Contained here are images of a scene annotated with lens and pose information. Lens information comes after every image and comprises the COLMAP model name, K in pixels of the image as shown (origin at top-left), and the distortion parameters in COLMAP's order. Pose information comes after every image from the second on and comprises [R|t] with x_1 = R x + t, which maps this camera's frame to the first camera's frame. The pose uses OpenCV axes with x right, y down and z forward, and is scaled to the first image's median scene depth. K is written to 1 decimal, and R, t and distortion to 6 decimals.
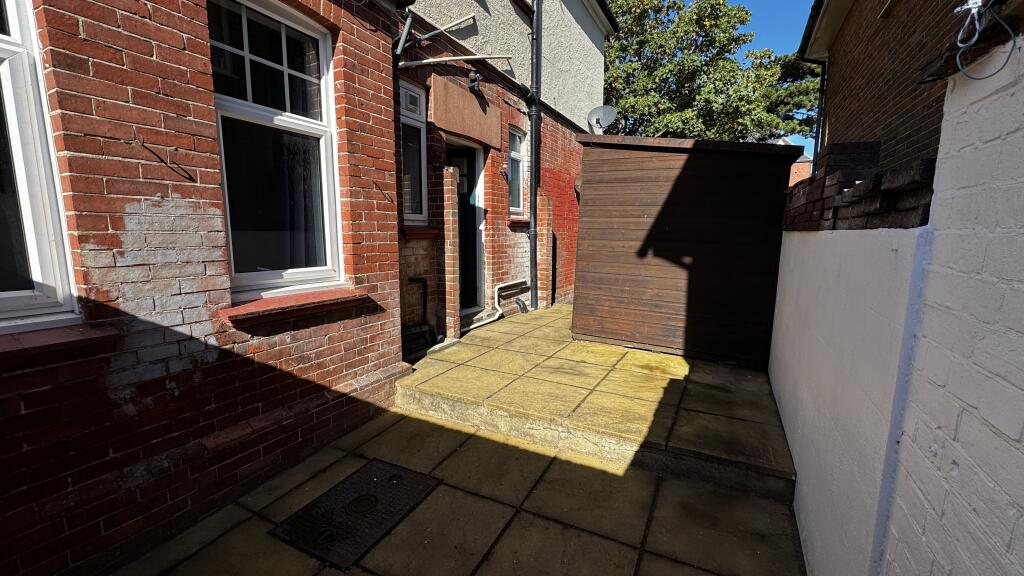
lens RADIAL K [[406.4, 0, 513.7], [0, 406.4, 288.9], [0, 0, 1]] dist [0.004187, 0.000225]
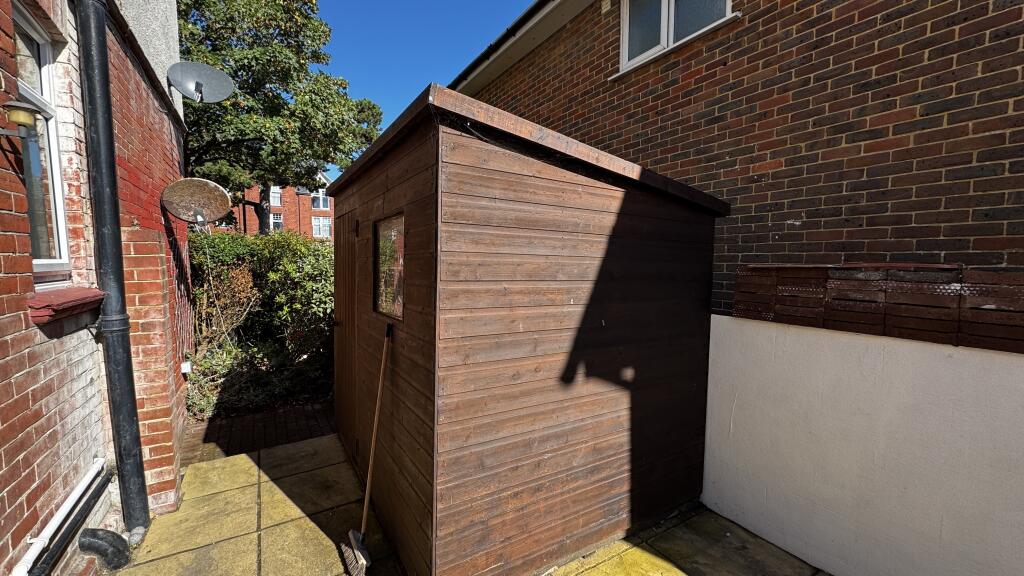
lens RADIAL K [[406.4, 0, 510.5], [0, 406.4, 290.6], [0, 0, 1]] dist [0.004187, 0.000225]
pose [[0.509206, -0.070565, 0.857747, -0.128861], [0.120345, 0.992679, 0.010222, -0.200722], [-0.852189, 0.098020, 0.513970, 0.789180]]
